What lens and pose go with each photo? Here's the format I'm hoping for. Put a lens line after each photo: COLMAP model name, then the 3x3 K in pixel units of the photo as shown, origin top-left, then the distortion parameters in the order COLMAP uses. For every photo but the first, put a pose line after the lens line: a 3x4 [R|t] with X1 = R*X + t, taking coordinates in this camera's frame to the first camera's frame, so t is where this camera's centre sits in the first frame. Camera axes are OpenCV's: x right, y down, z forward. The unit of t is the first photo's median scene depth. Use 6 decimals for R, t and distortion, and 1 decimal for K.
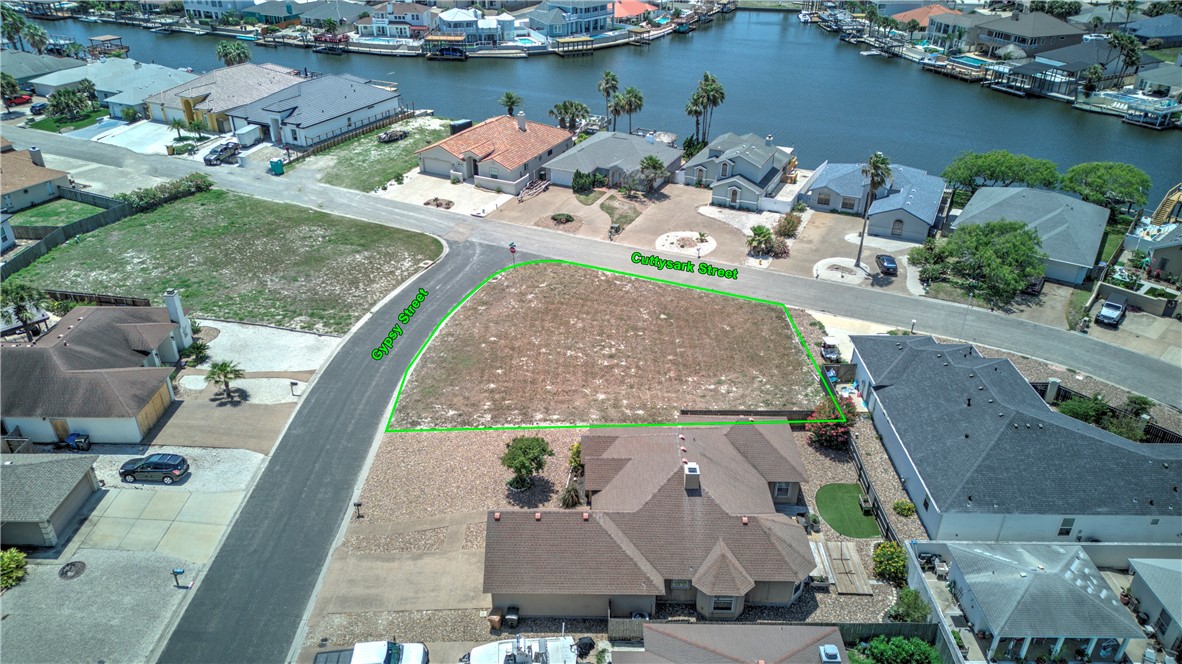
lens RADIAL K [[822.1, 0, 591.7], [0, 822.1, 335.3], [0, 0, 1]] dist [0.082654, -0.086467]
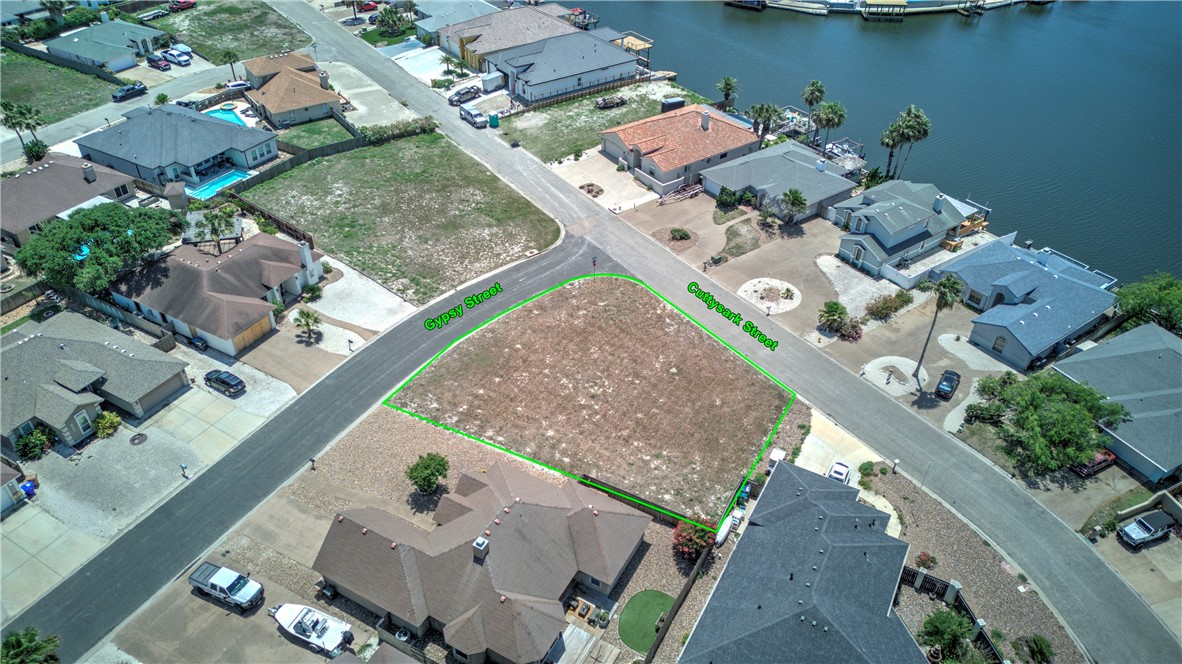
lens RADIAL K [[822.1, 0, 591.7], [0, 822.1, 335.3], [0, 0, 1]] dist [0.082654, -0.086467]
pose [[0.876071, 0.301270, -0.376479, 0.303406], [-0.246716, 0.950907, 0.186832, -0.190411], [0.414283, -0.070795, 0.907390, -0.009194]]
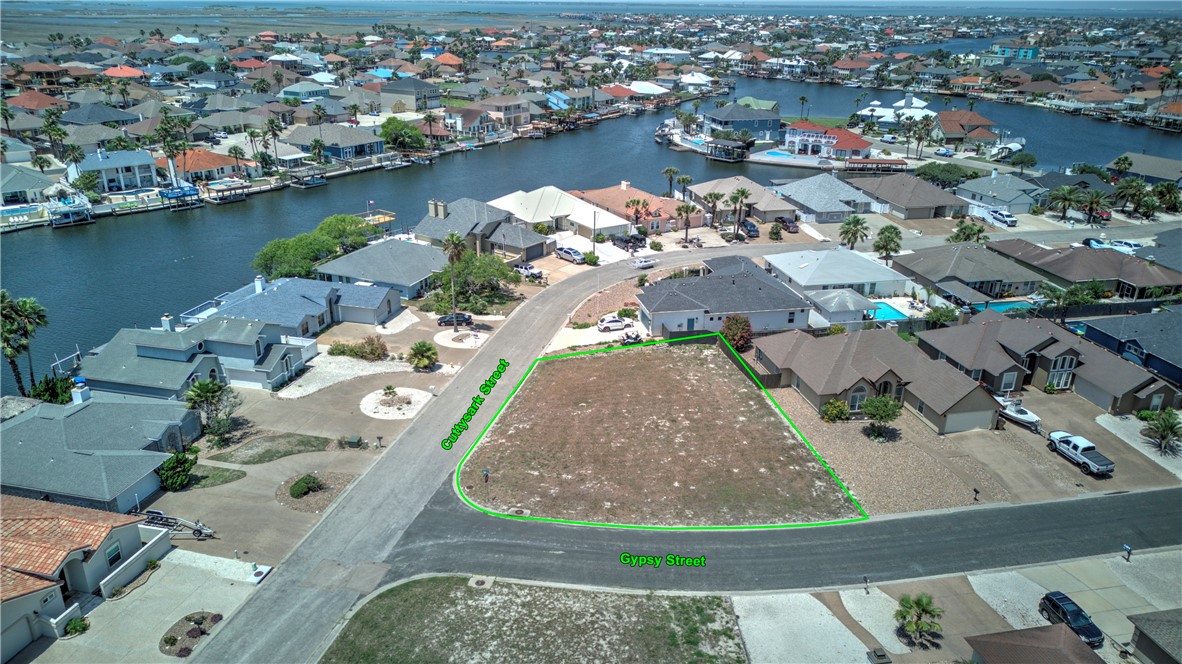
lens RADIAL K [[811.6, 0, 595.8], [0, 811.6, 351.5], [0, 0, 1]] dist [0.092312, -0.102595]
pose [[-0.208225, -0.393776, 0.895312, -0.642854], [0.464339, 0.765845, 0.444826, -0.416651], [-0.860832, 0.508352, 0.023377, 0.736206]]
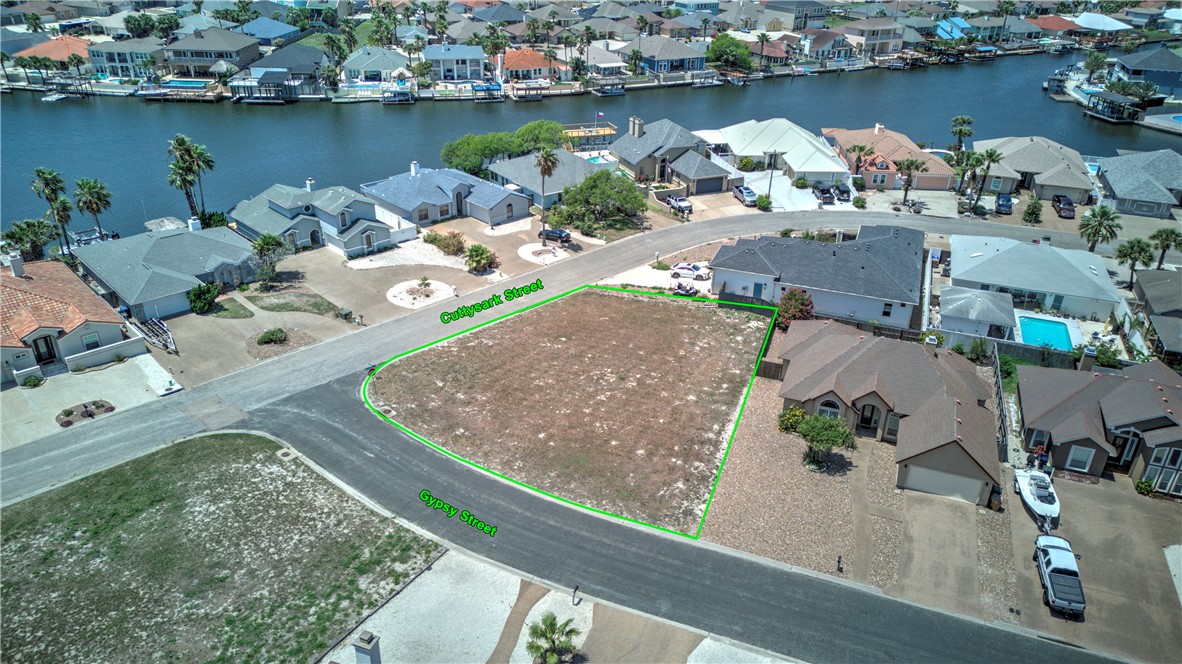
lens RADIAL K [[811.6, 0, 595.8], [0, 811.6, 351.5], [0, 0, 1]] dist [0.092312, -0.102595]
pose [[0.349598, -0.448830, 0.822395, -0.574164], [0.442484, 0.852816, 0.277333, -0.212961], [-0.825827, 0.266941, 0.496742, 0.377862]]
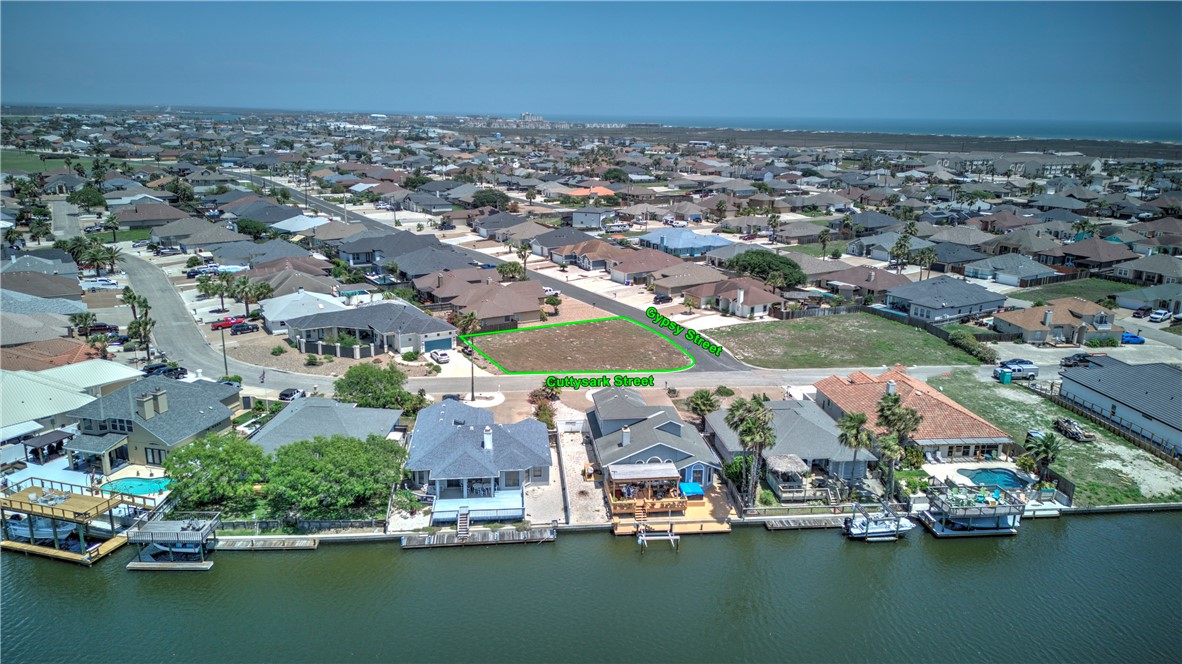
lens RADIAL K [[811.6, 0, 595.8], [0, 811.6, 351.5], [0, 0, 1]] dist [0.092312, -0.102595]
pose [[-0.846933, 0.128058, -0.516048, 0.701904], [-0.280389, 0.717072, 0.638114, -0.867098], [0.451759, 0.685134, -0.571406, 1.547319]]
